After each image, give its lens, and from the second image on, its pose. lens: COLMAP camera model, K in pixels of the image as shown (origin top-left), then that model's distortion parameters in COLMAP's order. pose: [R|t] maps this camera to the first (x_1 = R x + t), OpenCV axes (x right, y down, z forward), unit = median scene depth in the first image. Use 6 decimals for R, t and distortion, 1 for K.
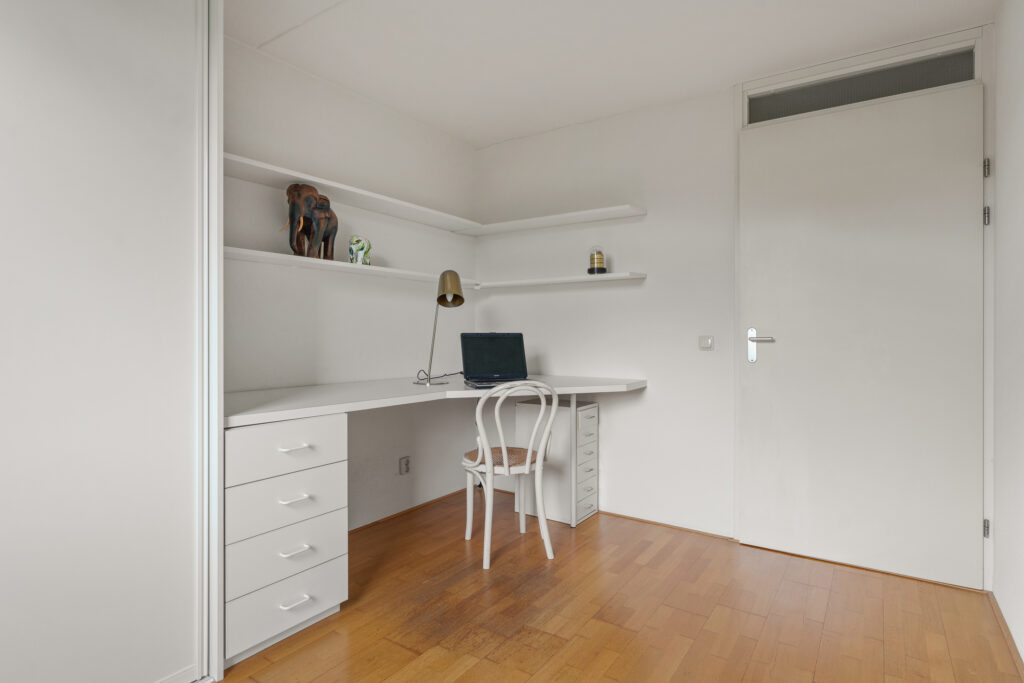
lens RADIAL K [[535.9, 0, 511.7], [0, 535.9, 339.8], [0, 0, 1]] dist [-0.002074, -0.000101]
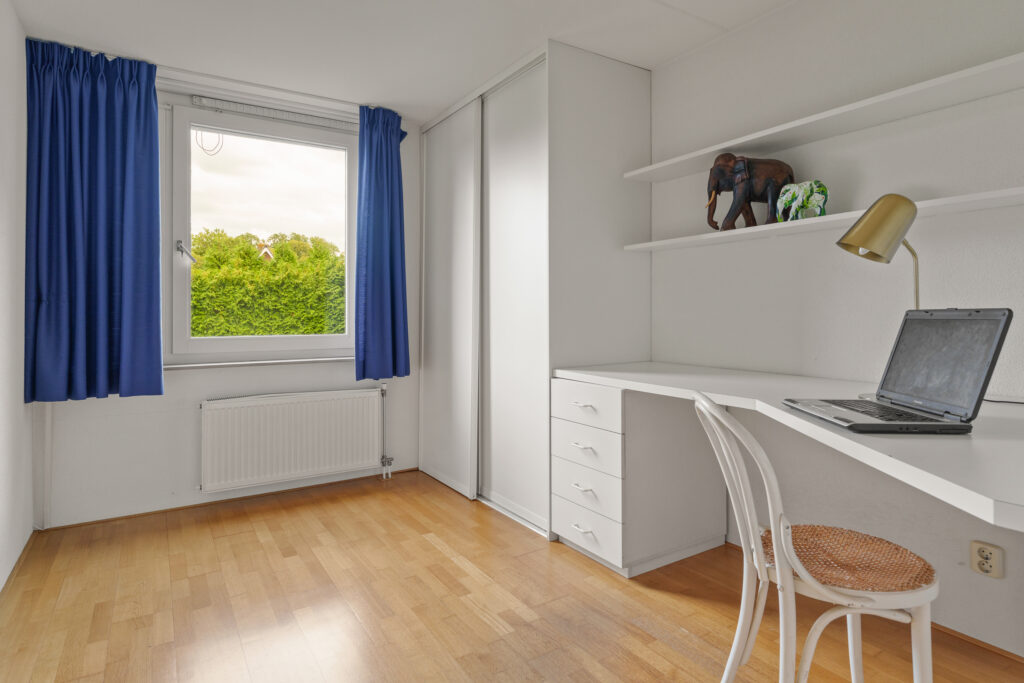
lens RADIAL K [[559.6, 0, 506.1], [0, 559.6, 305.5], [0, 0, 1]] dist [0.004412, 0.000175]
pose [[-0.398906, -0.013118, -0.916898, 0.780924], [-0.002668, 0.999910, -0.013145, -0.011783], [0.916988, -0.002797, -0.398905, 1.219570]]
